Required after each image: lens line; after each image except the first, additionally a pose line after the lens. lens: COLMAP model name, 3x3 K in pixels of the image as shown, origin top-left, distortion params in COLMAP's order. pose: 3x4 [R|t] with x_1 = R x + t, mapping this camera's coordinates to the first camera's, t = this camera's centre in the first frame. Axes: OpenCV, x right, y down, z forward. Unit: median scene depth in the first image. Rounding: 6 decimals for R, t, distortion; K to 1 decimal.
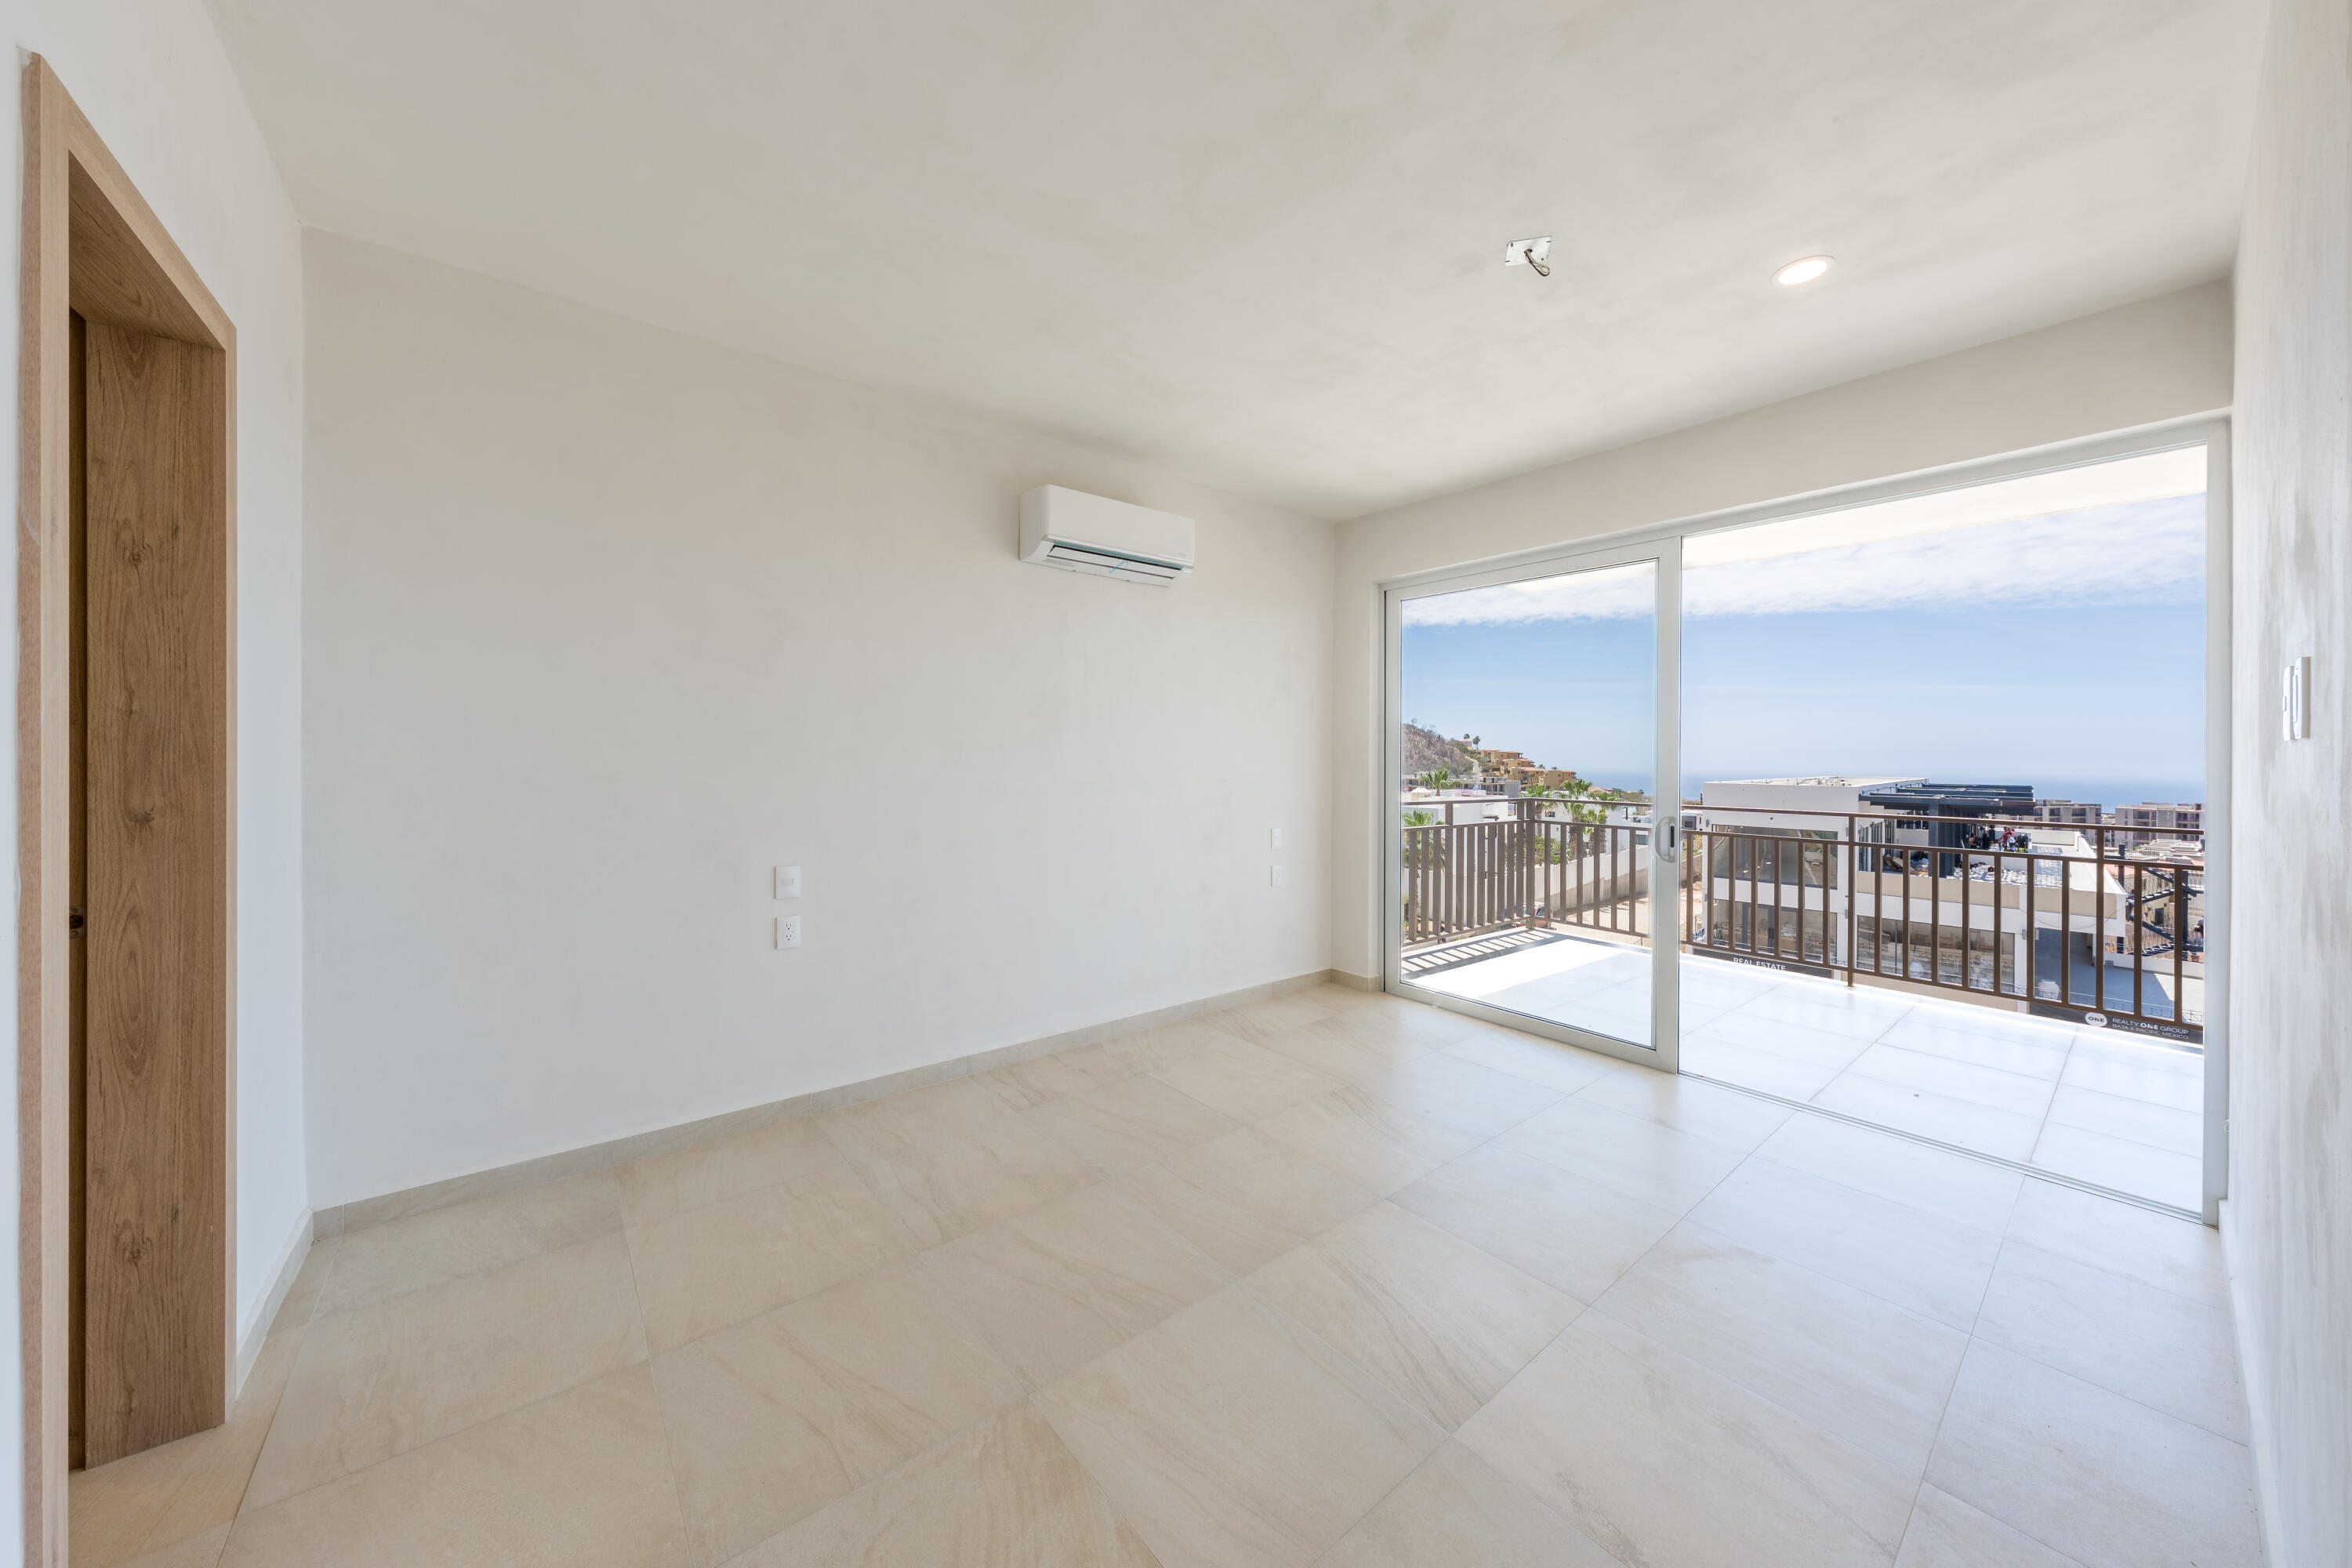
lens RADIAL K [[810.3, 0, 1157.3], [0, 810.3, 763.4], [0, 0, 1]] dist [0.008666, 0.000325]
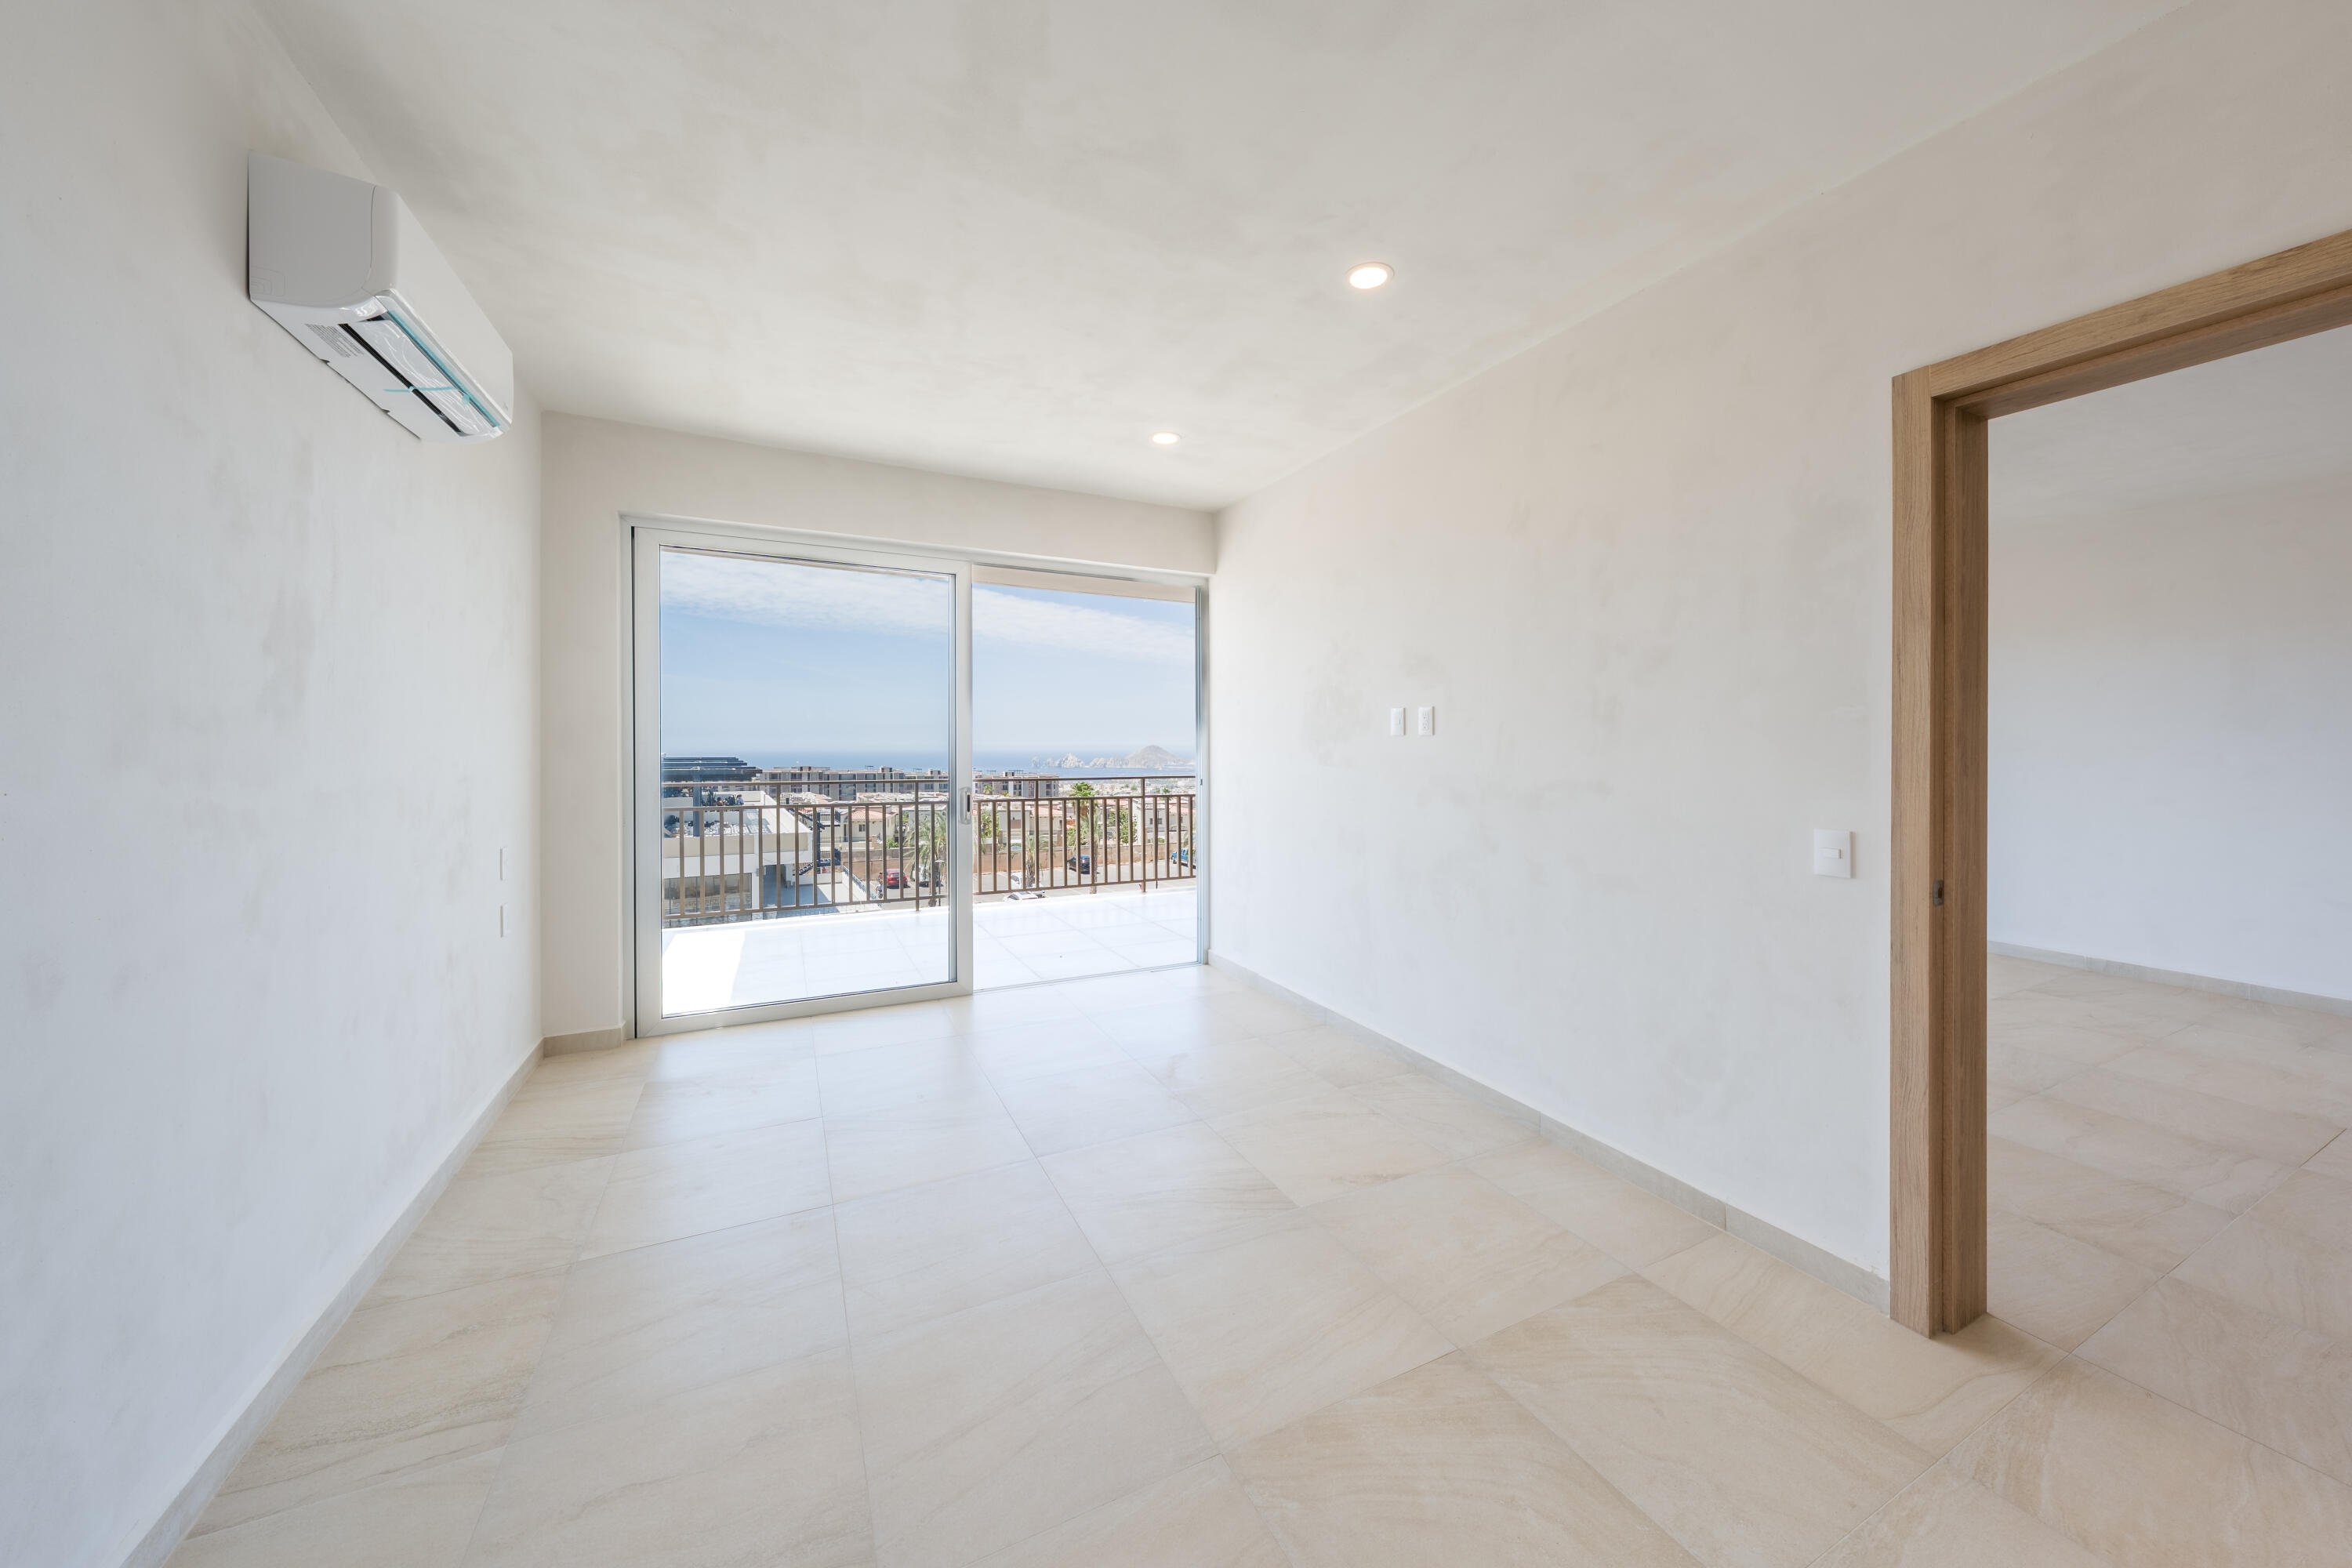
lens RADIAL K [[810.3, 0, 1203.4], [0, 810.3, 742.7], [0, 0, 1]] dist [0.008666, 0.000325]
pose [[0.199552, -0.007108, 0.979862, -0.479359], [0.003879, 0.999972, 0.006463, -0.008618], [-0.979880, 0.002511, 0.199574, 0.384481]]
